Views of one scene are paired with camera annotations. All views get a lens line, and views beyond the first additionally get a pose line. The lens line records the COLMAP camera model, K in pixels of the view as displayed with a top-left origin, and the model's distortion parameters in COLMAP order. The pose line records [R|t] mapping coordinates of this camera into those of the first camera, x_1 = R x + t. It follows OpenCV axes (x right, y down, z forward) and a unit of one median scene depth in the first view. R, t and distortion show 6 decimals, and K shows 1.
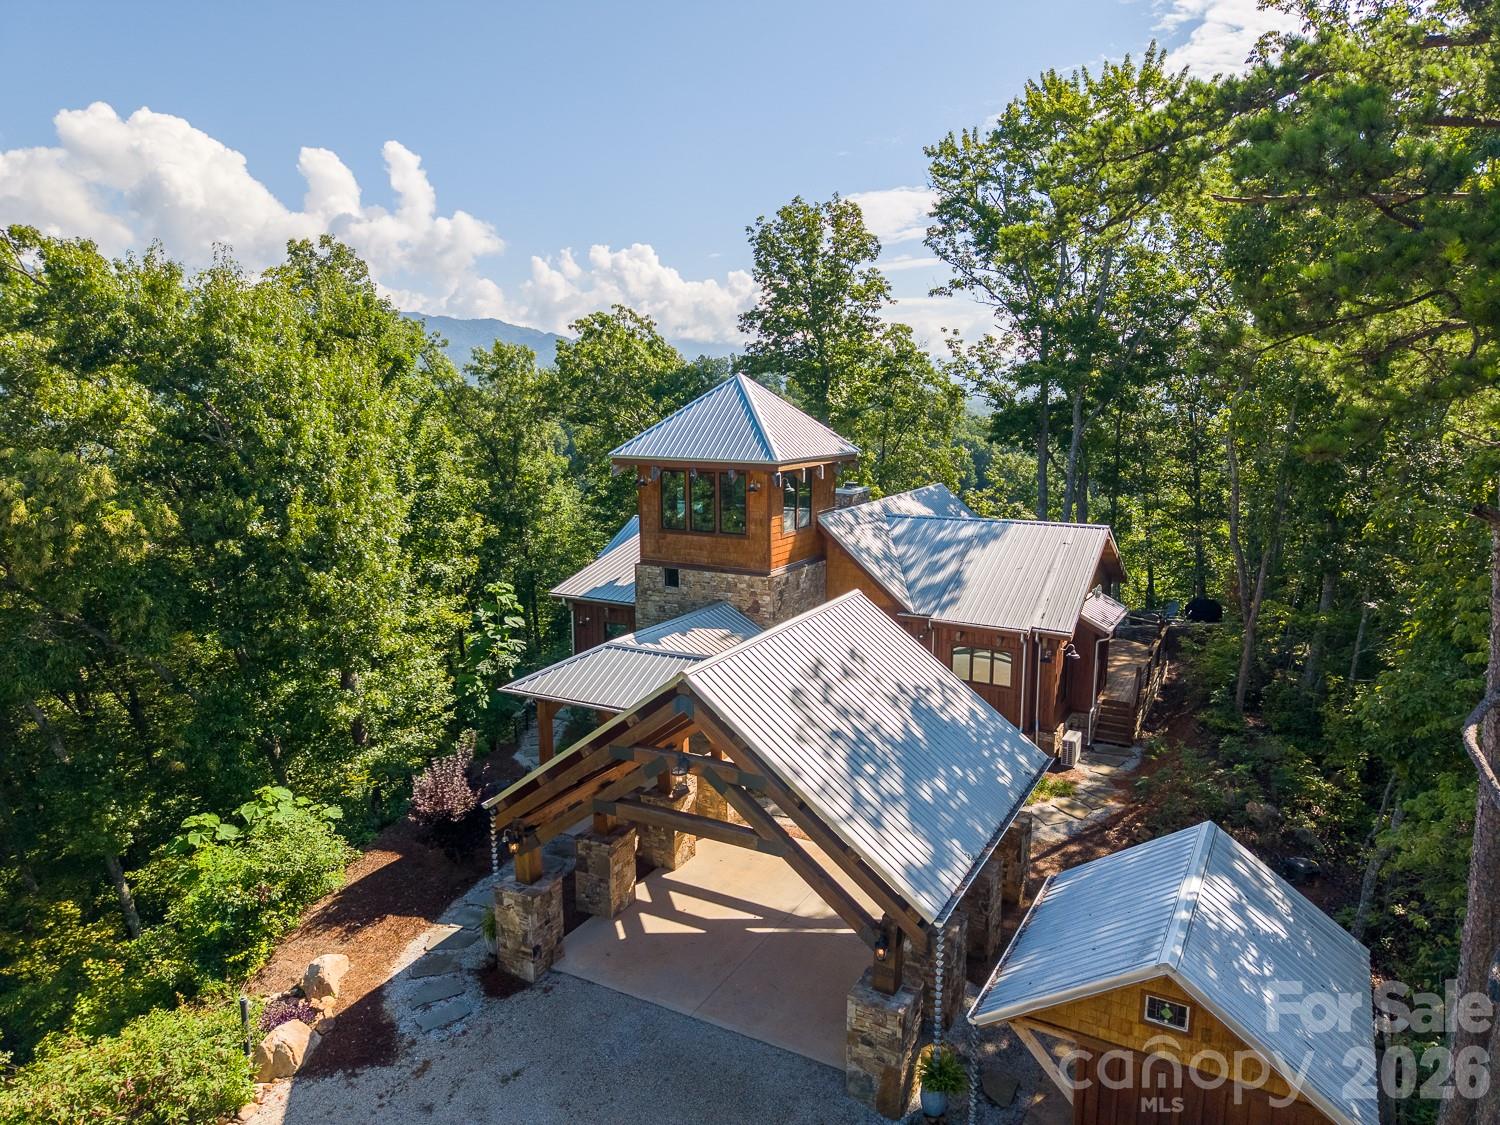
lens RADIAL K [[1026.8, 0, 751.7], [0, 1026.8, 568.6], [0, 0, 1]] dist [0.054991, -0.006397]
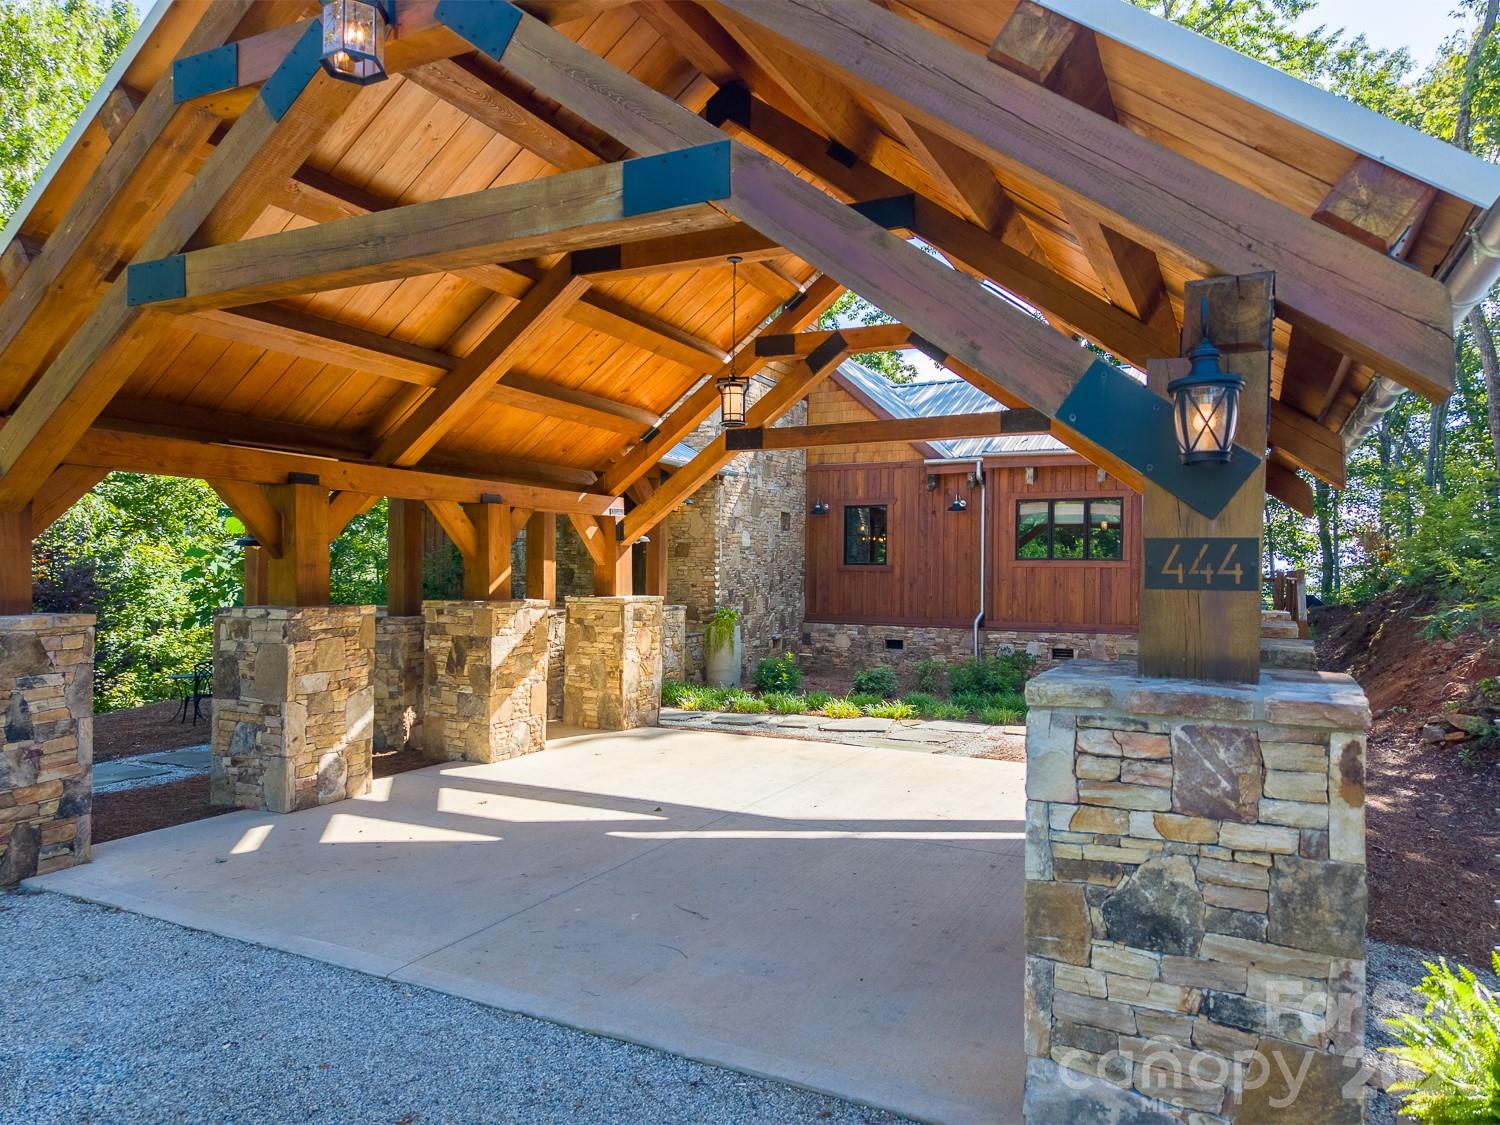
lens RADIAL K [[1026.8, 0, 741.1], [0, 1026.8, 557.2], [0, 0, 1]] dist [0.054991, -0.006397]
pose [[0.999594, 0.009480, 0.026884, 0.012810], [-0.004240, 0.982040, -0.188624, 0.174577], [-0.028189, 0.188433, 0.981681, 0.328082]]
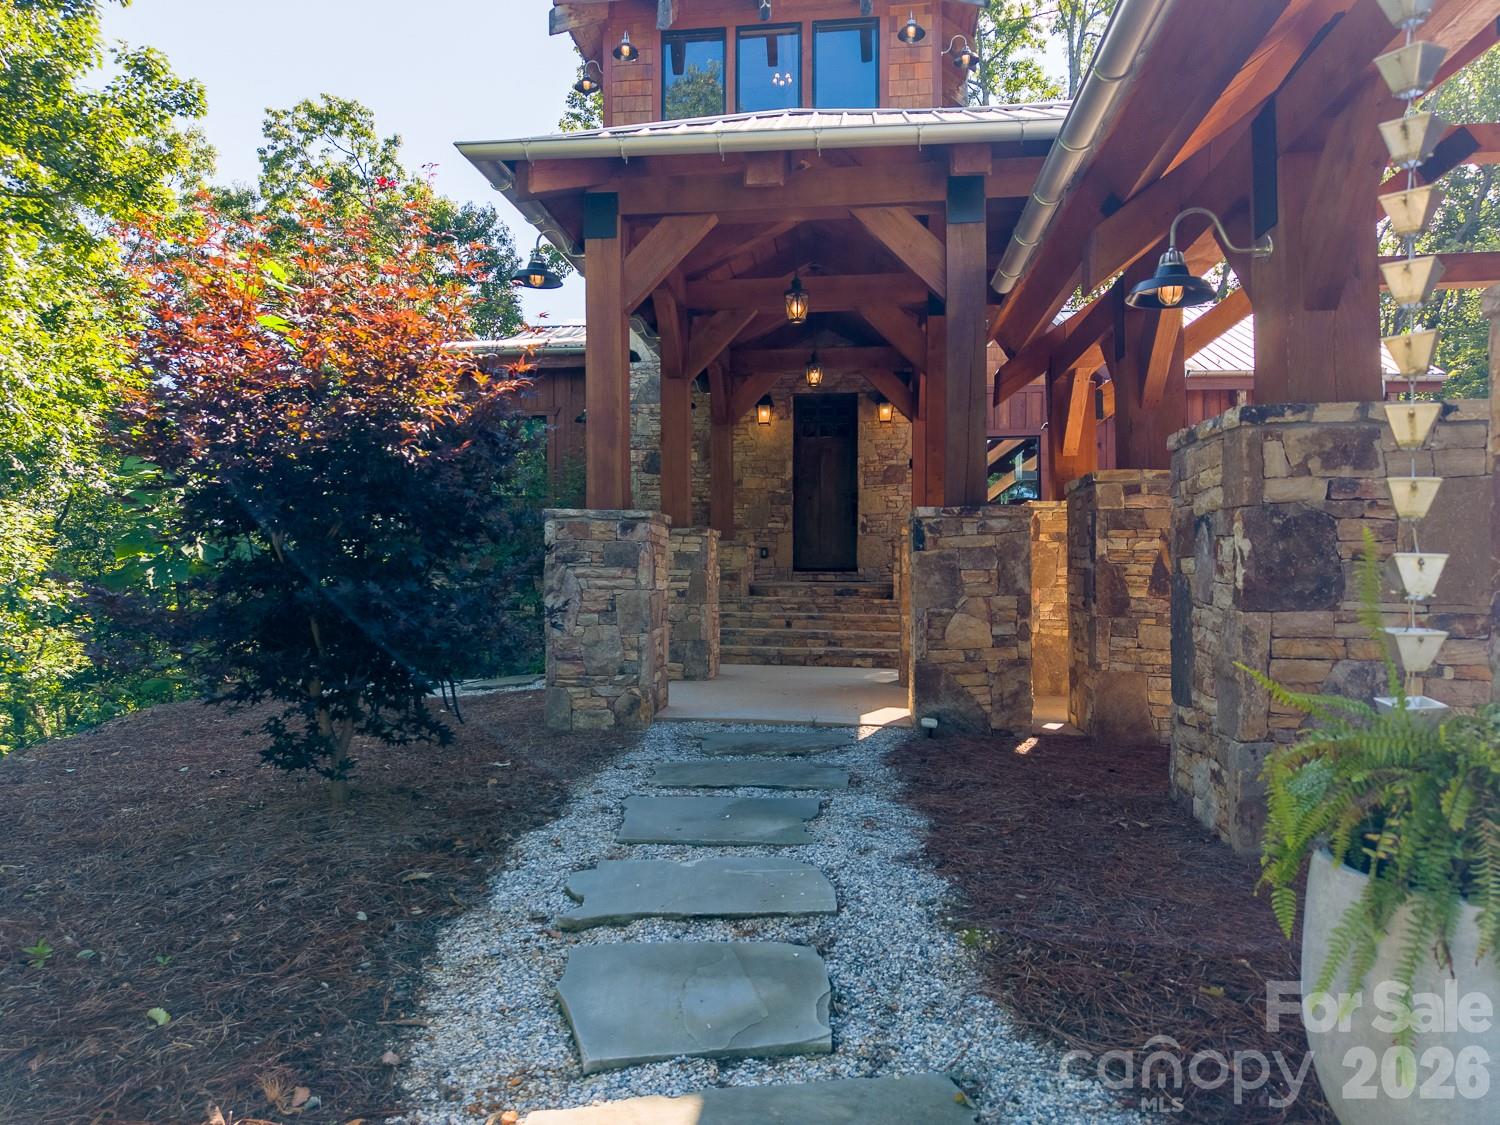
lens RADIAL K [[1026.8, 0, 749.2], [0, 1026.8, 560.2], [0, 0, 1]] dist [0.054991, -0.006397]
pose [[0.931973, 0.005824, 0.362480, -0.173758], [0.062853, 0.982133, -0.177381, 0.172420], [-0.357036, 0.188097, 0.914956, 0.482445]]
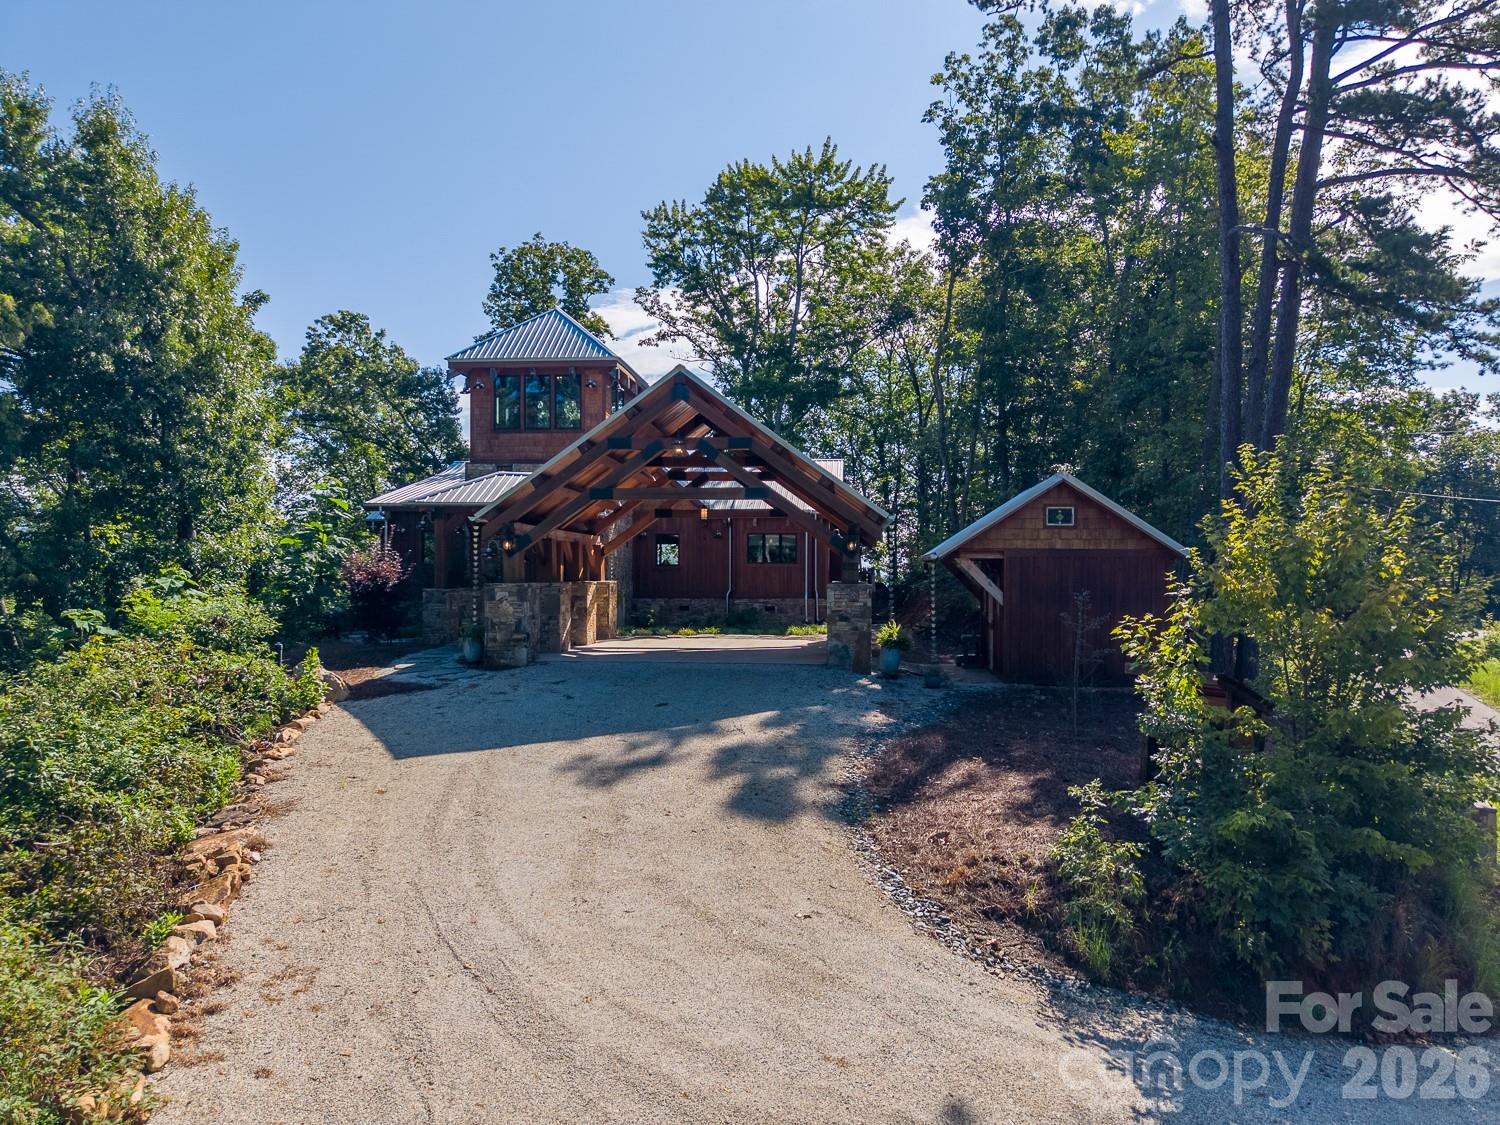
lens RADIAL K [[1026.8, 0, 751.4], [0, 1026.8, 568.3], [0, 0, 1]] dist [0.054991, -0.006397]
pose [[0.924370, 0.005098, 0.381463, -0.205157], [0.062979, 0.984152, -0.165767, 0.247164], [-0.376262, 0.177254, 0.909400, -0.066513]]
